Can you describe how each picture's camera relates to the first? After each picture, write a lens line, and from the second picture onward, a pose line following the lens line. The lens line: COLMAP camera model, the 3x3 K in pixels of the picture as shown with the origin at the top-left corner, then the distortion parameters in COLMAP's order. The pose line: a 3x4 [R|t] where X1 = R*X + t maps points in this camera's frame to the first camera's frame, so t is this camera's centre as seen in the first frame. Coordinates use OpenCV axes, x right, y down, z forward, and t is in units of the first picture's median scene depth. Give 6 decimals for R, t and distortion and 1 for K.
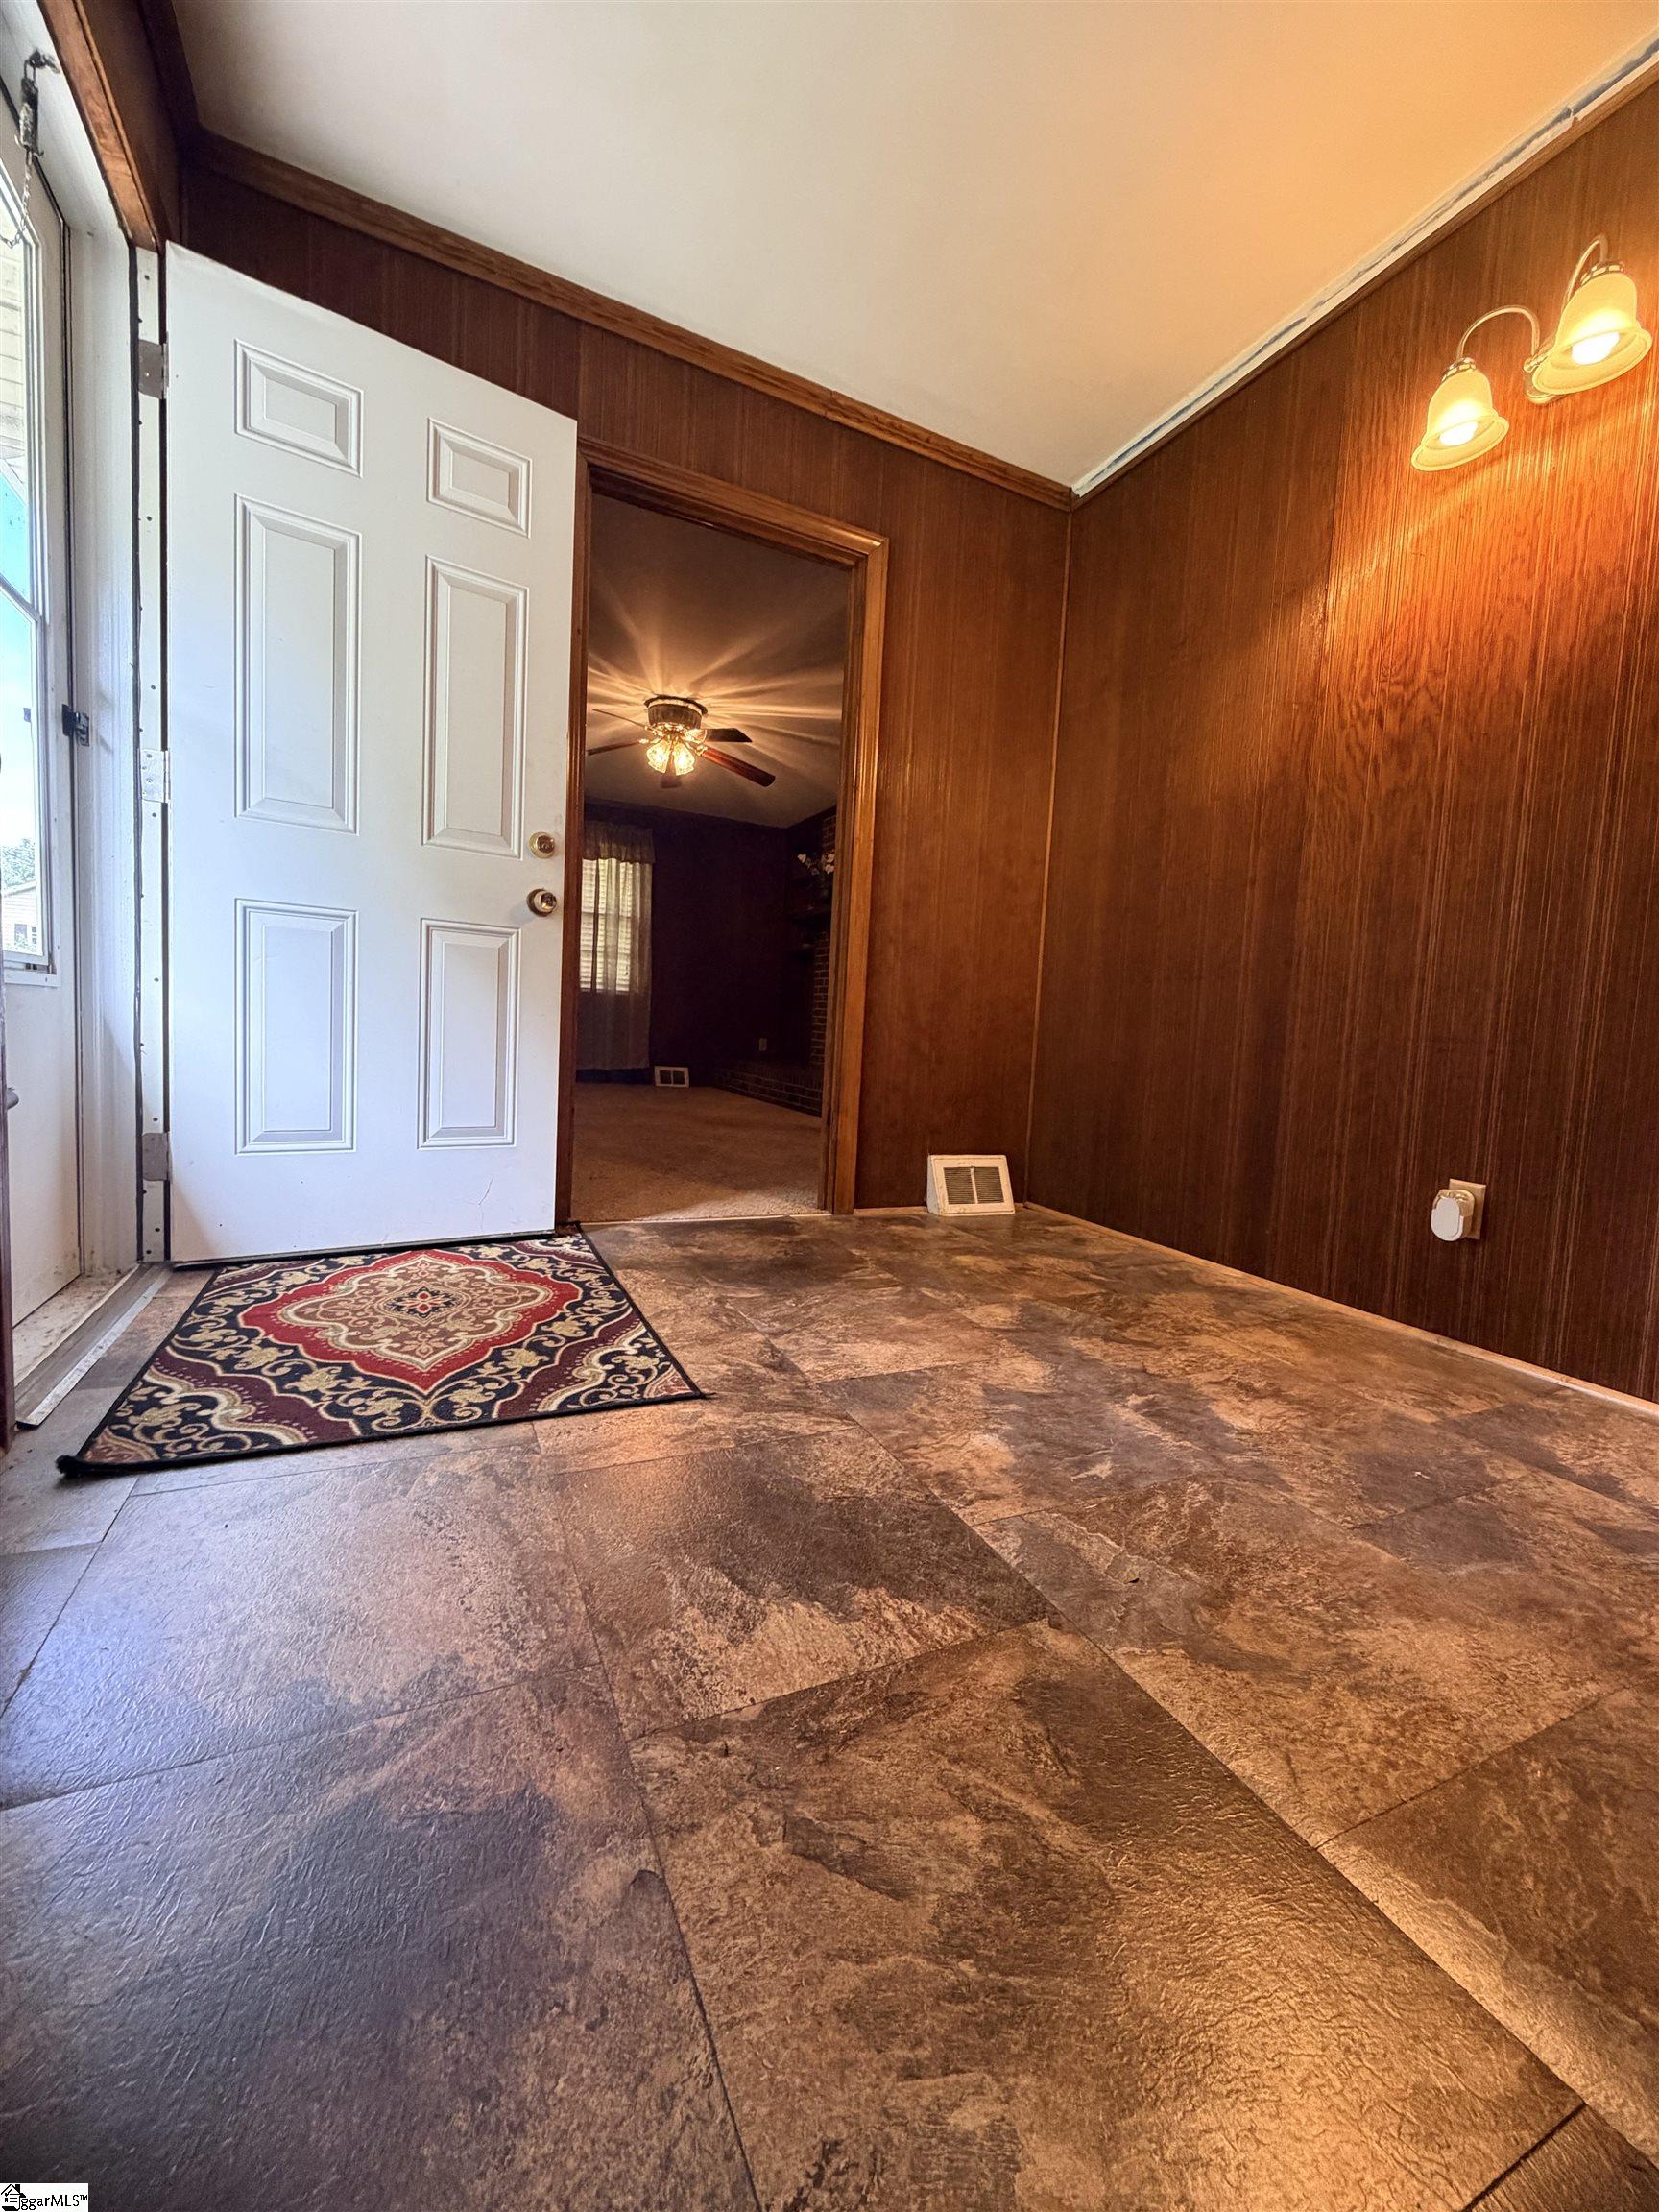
lens RADIAL K [[883.4, 0, 834.0], [0, 883.4, 1104.2], [0, 0, 1]] dist [0.000104, -0.000018]
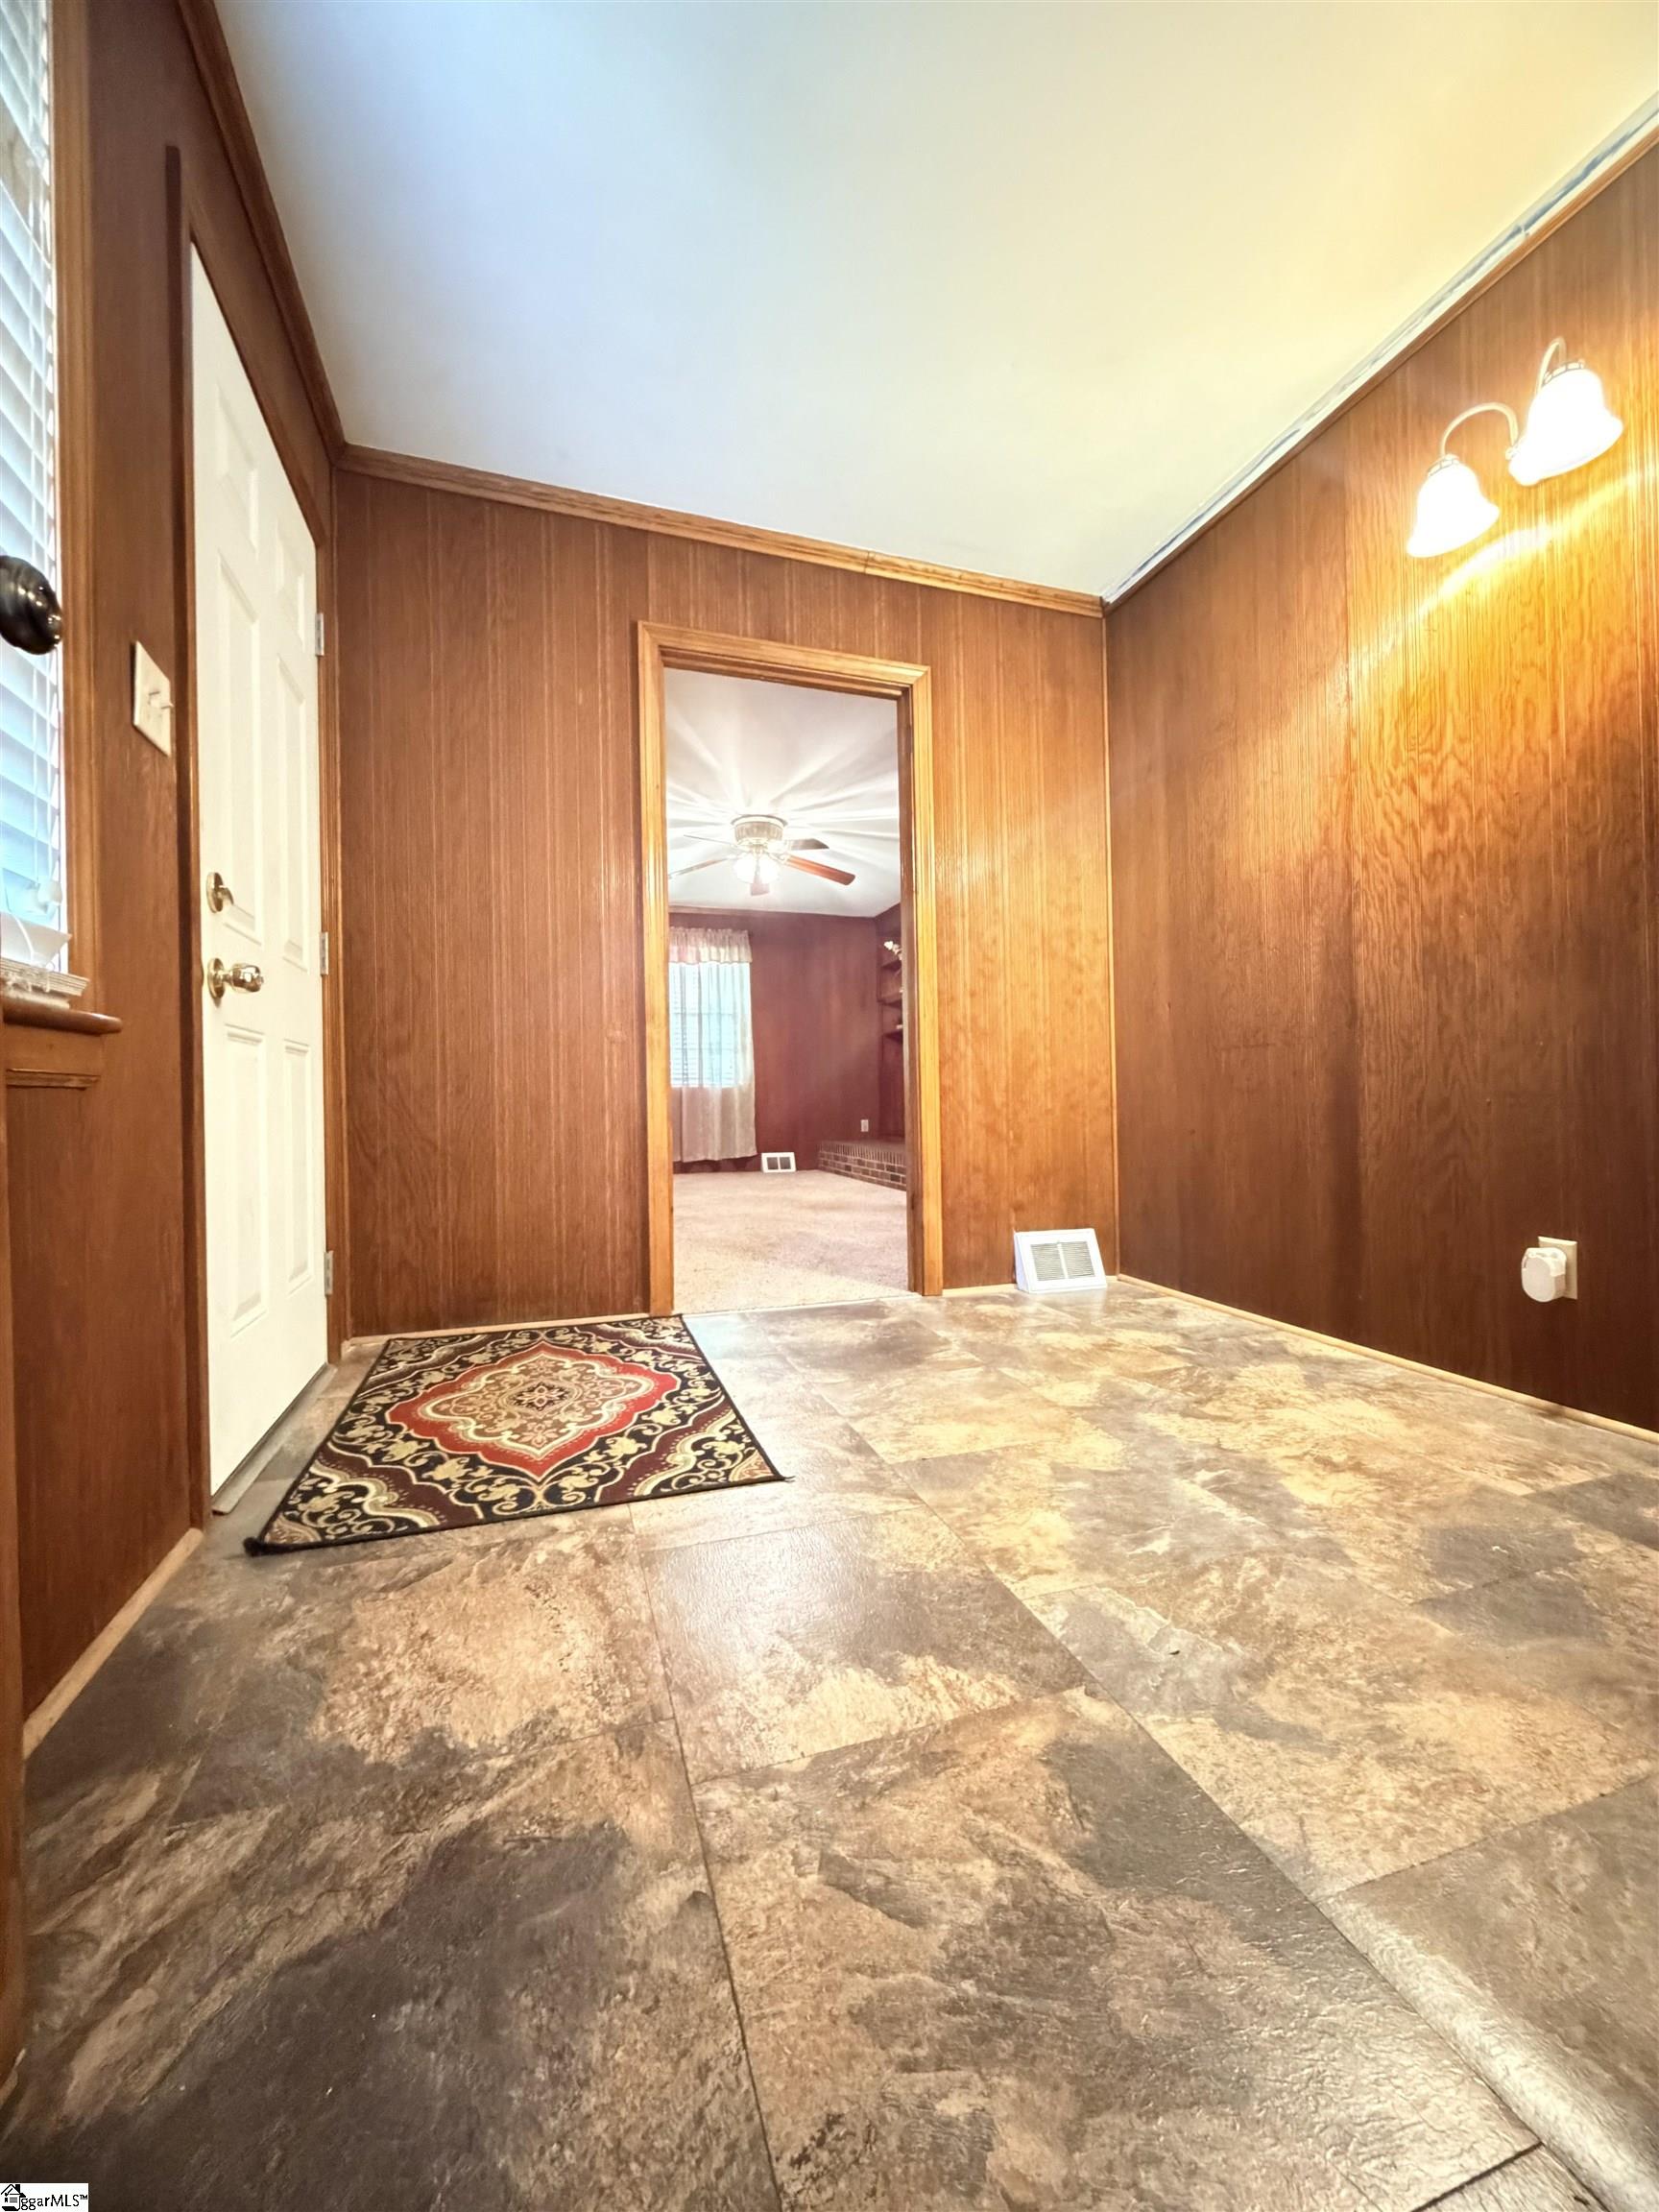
lens RADIAL K [[883.4, 0, 833.1], [0, 883.4, 1105.0], [0, 0, 1]] dist [0.000104, -0.000018]
pose [[0.989600, -0.069434, -0.125977, 0.096324], [0.058782, 0.994526, -0.086386, -0.033375], [0.131286, 0.078082, 0.988265, -0.116258]]
